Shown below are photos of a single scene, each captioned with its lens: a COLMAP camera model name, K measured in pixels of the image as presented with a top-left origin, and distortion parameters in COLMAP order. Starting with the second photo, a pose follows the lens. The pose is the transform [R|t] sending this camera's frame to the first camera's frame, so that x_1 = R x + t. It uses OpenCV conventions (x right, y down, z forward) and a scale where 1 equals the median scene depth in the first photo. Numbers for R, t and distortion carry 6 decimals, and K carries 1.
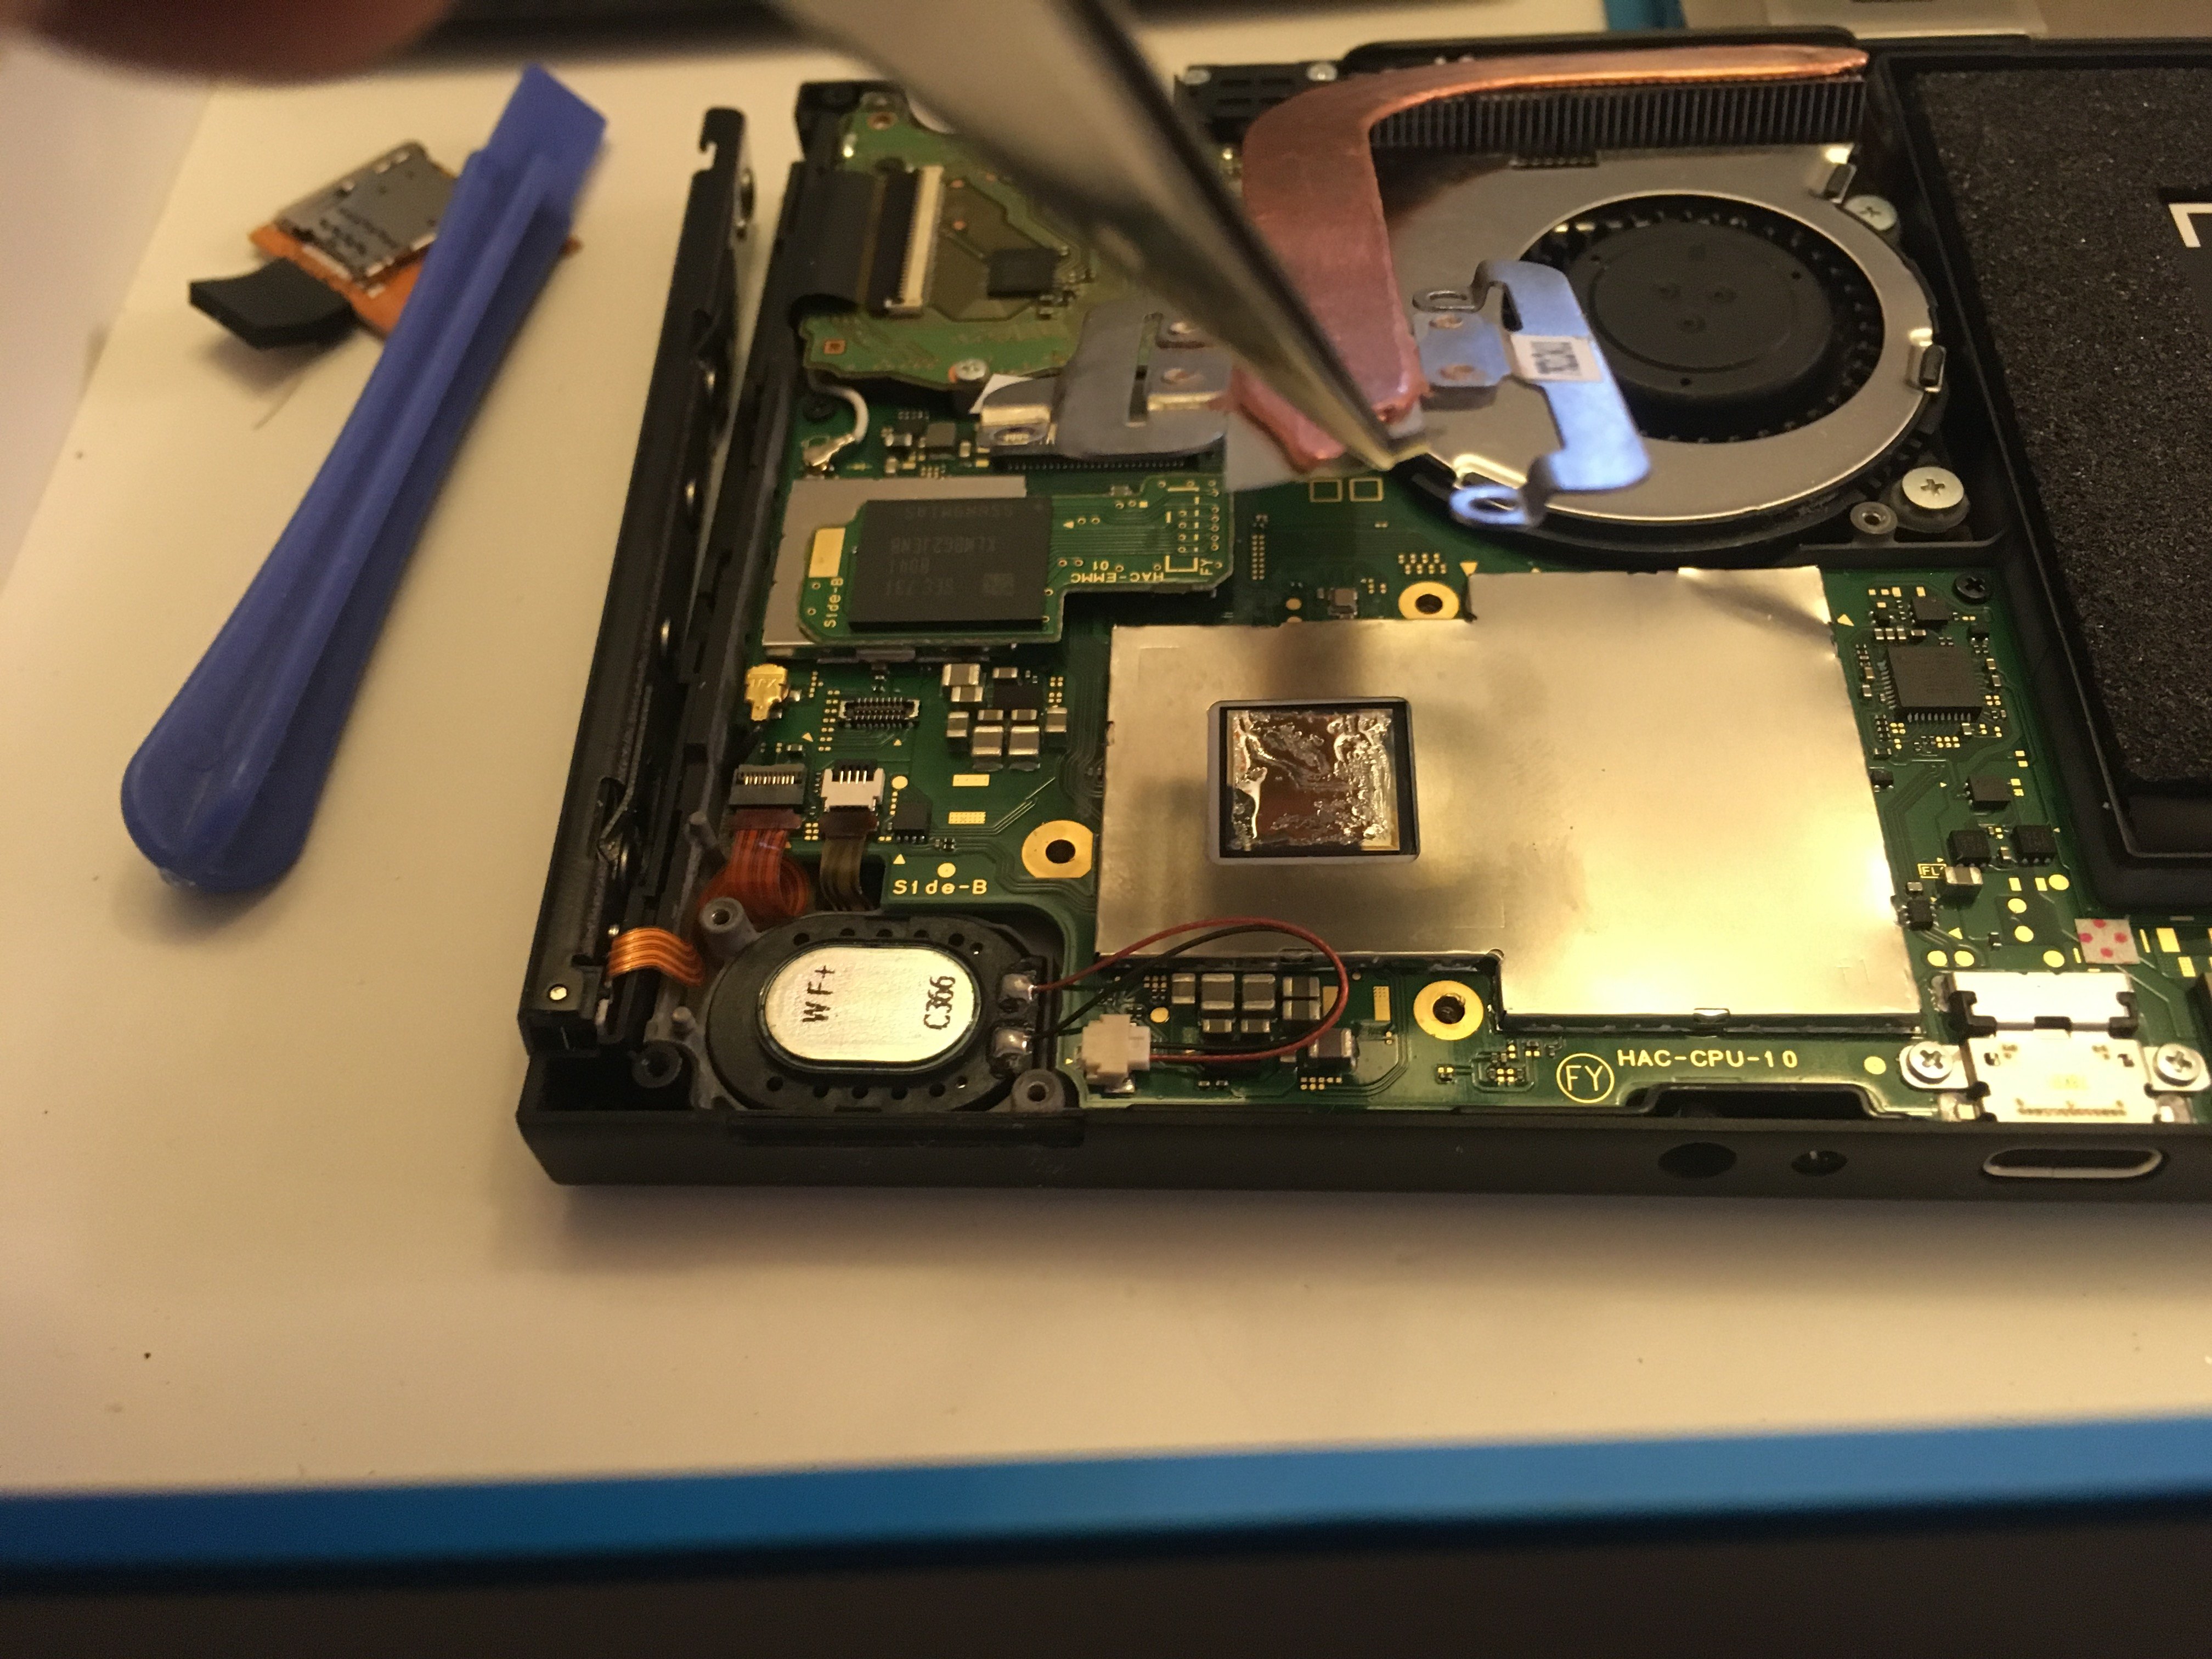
lens RADIAL K [[1912.2, 0, 1106.0], [0, 1912.2, 829.5], [0, 0, 1]] dist [0.069008, -0.127350]
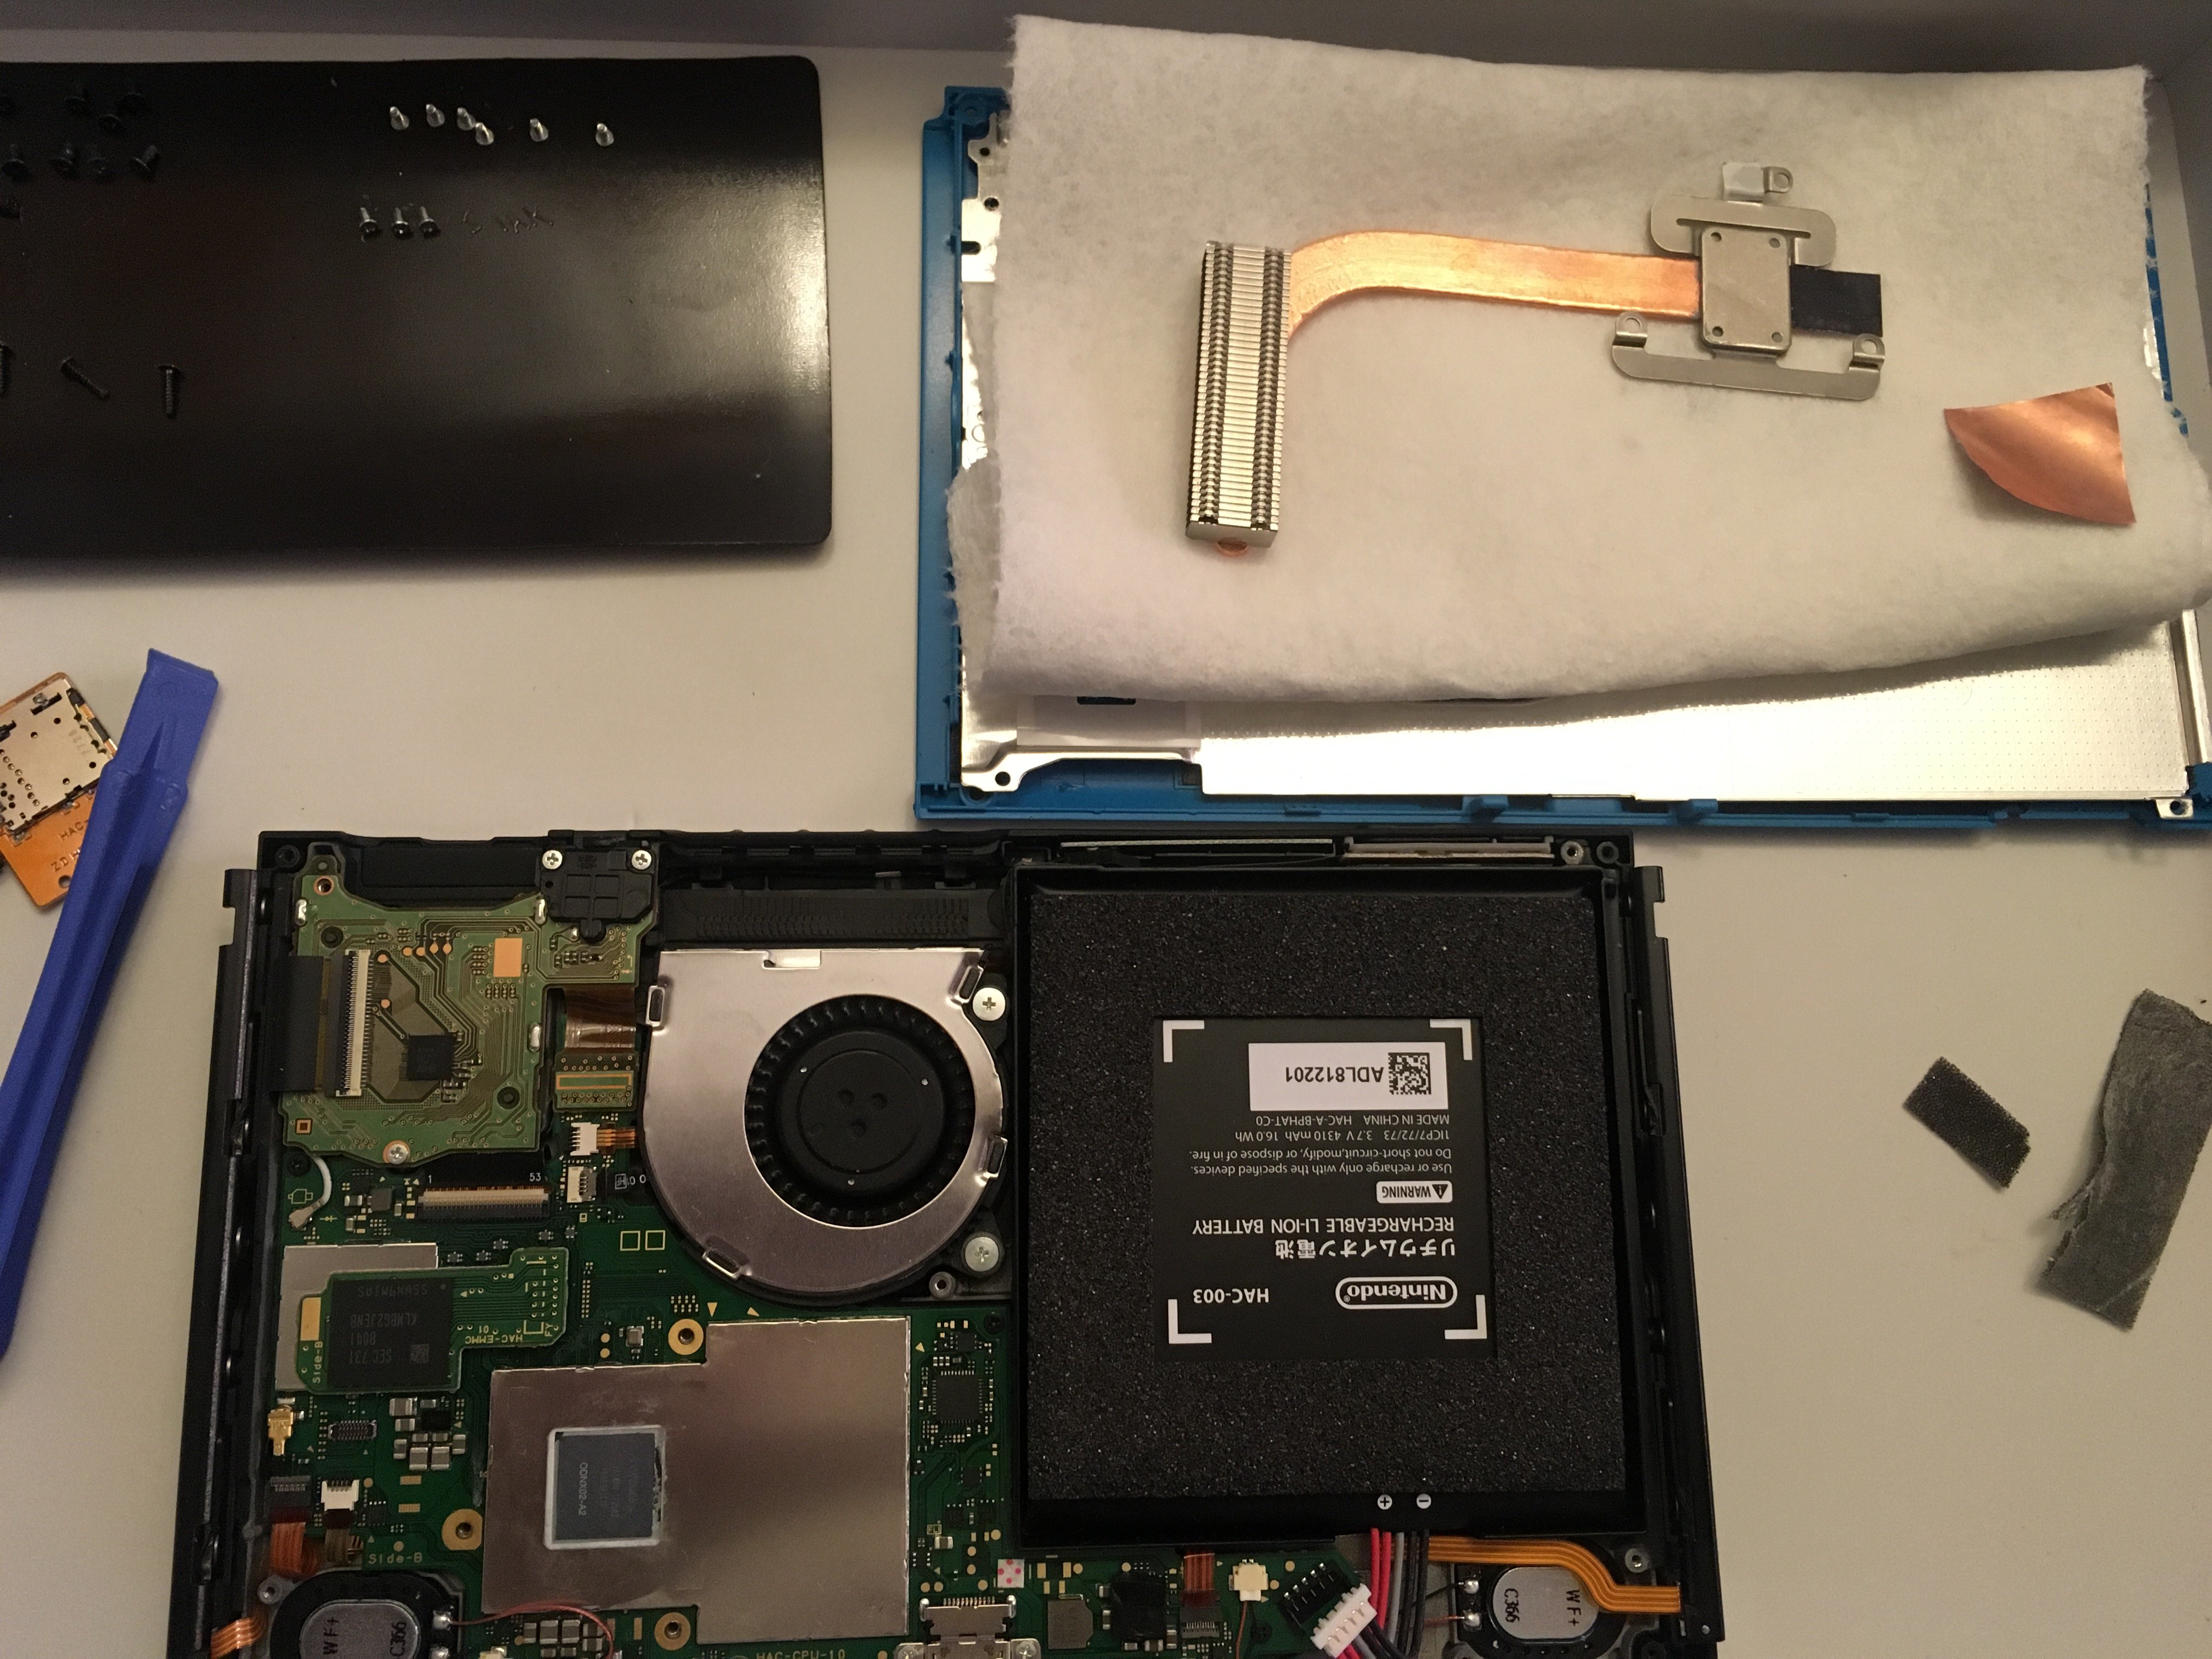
lens RADIAL K [[1912.2, 0, 1106.0], [0, 1912.2, 829.5], [0, 0, 1]] dist [0.069008, -0.127350]
pose [[0.989286, -0.035375, 0.141638, 0.321912], [-0.024288, 0.916795, 0.398619, -1.262756], [-0.143954, -0.397788, 0.906113, -0.437665]]
